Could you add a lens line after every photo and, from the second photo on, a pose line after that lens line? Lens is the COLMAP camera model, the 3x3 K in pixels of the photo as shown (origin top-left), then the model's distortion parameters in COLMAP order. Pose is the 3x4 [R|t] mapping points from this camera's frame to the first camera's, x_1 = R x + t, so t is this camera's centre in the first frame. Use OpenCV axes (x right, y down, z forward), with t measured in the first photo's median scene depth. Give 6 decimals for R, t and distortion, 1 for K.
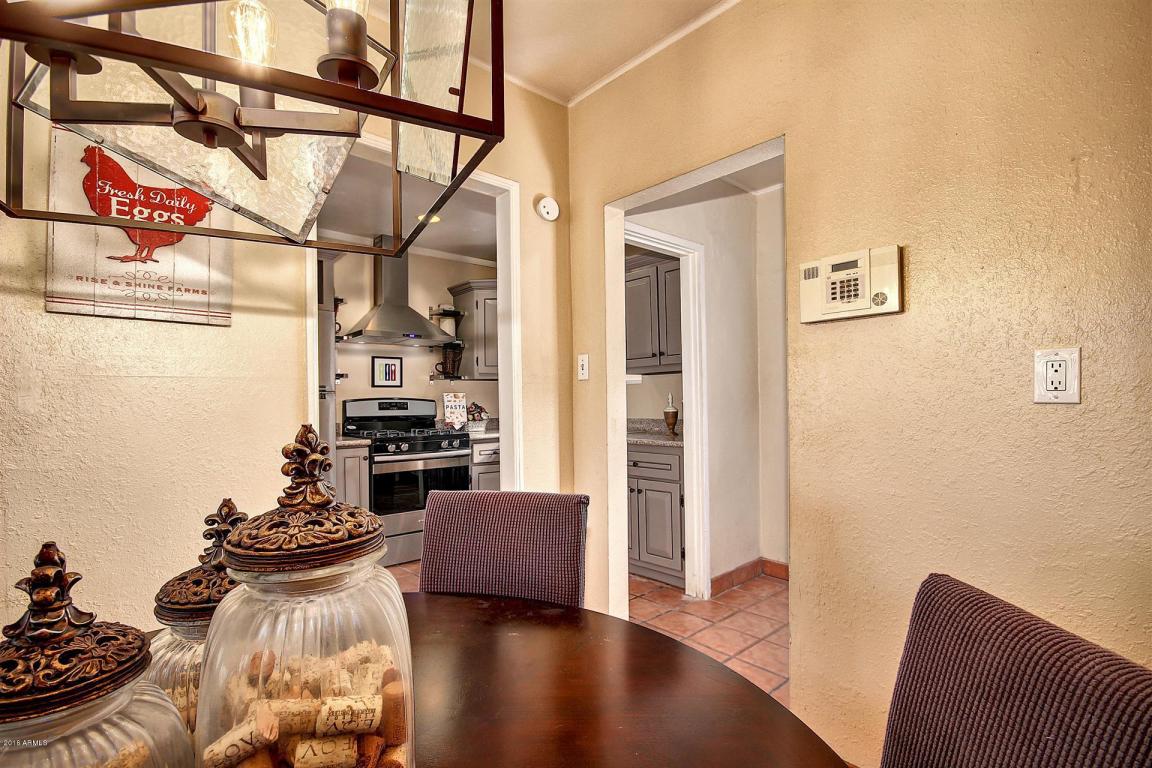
lens RADIAL K [[536.0, 0, 574.0], [0, 536.0, 393.9], [0, 0, 1]] dist [-0.000208, -0.000538]
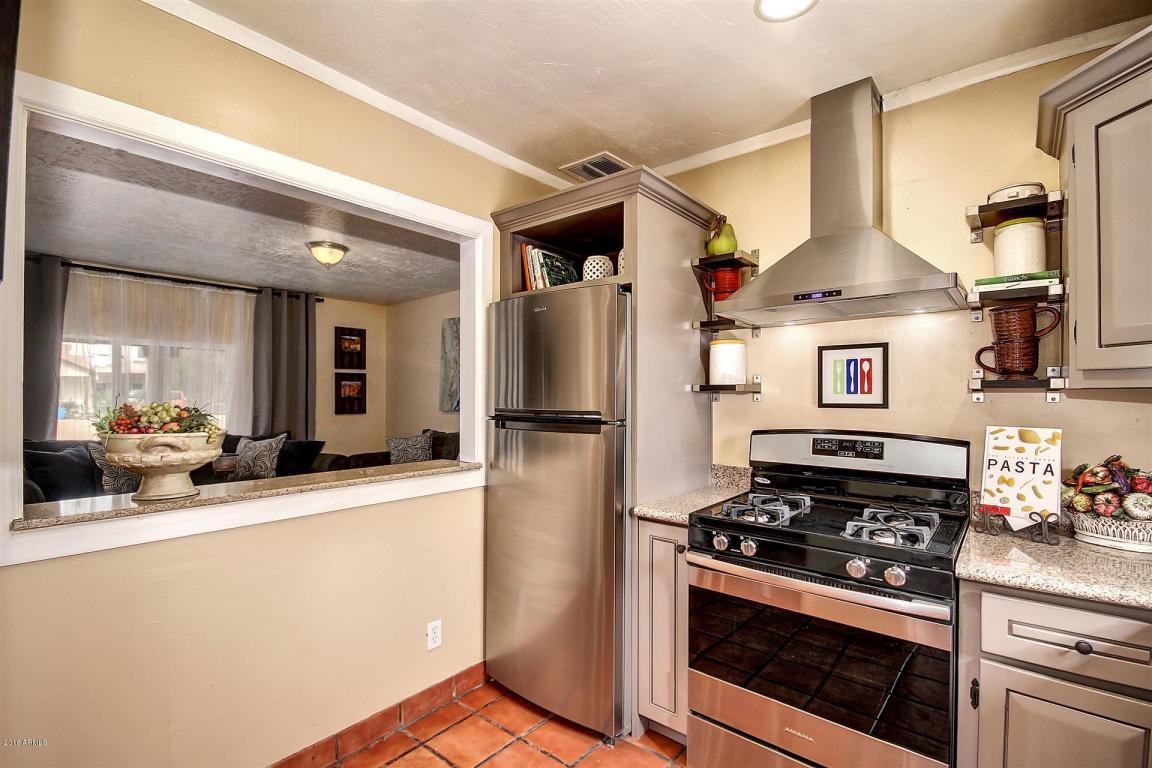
lens RADIAL K [[536.0, 0, 574.0], [0, 536.0, 393.9], [0, 0, 1]] dist [-0.000208, -0.000538]
pose [[0.150466, 0.006683, -0.988593, 0.089490], [0.008879, 0.999928, 0.008111, -0.029906], [0.988575, -0.009998, 0.150396, 0.656351]]
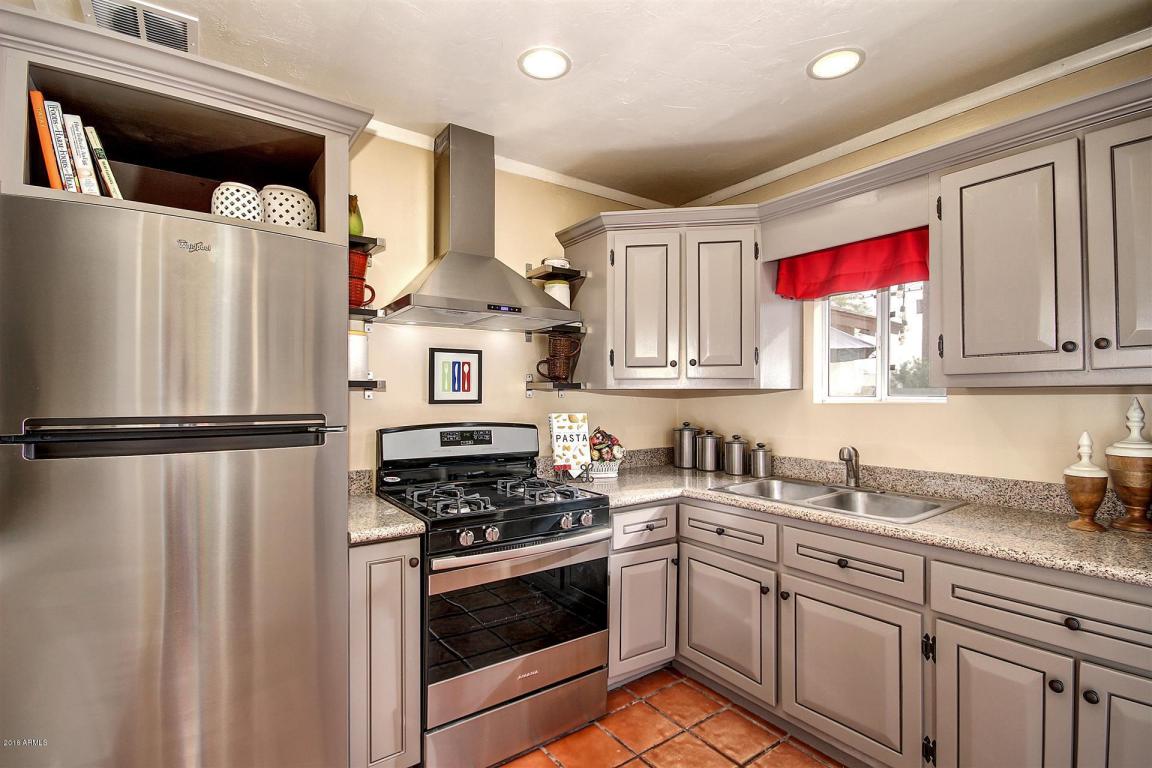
lens RADIAL K [[536.0, 0, 574.0], [0, 536.0, 393.9], [0, 0, 1]] dist [-0.000208, -0.000538]
pose [[0.994312, 0.010909, -0.105951, -0.159768], [-0.009775, 0.999889, 0.011217, -0.028876], [0.106061, -0.010118, 0.994308, 0.436843]]
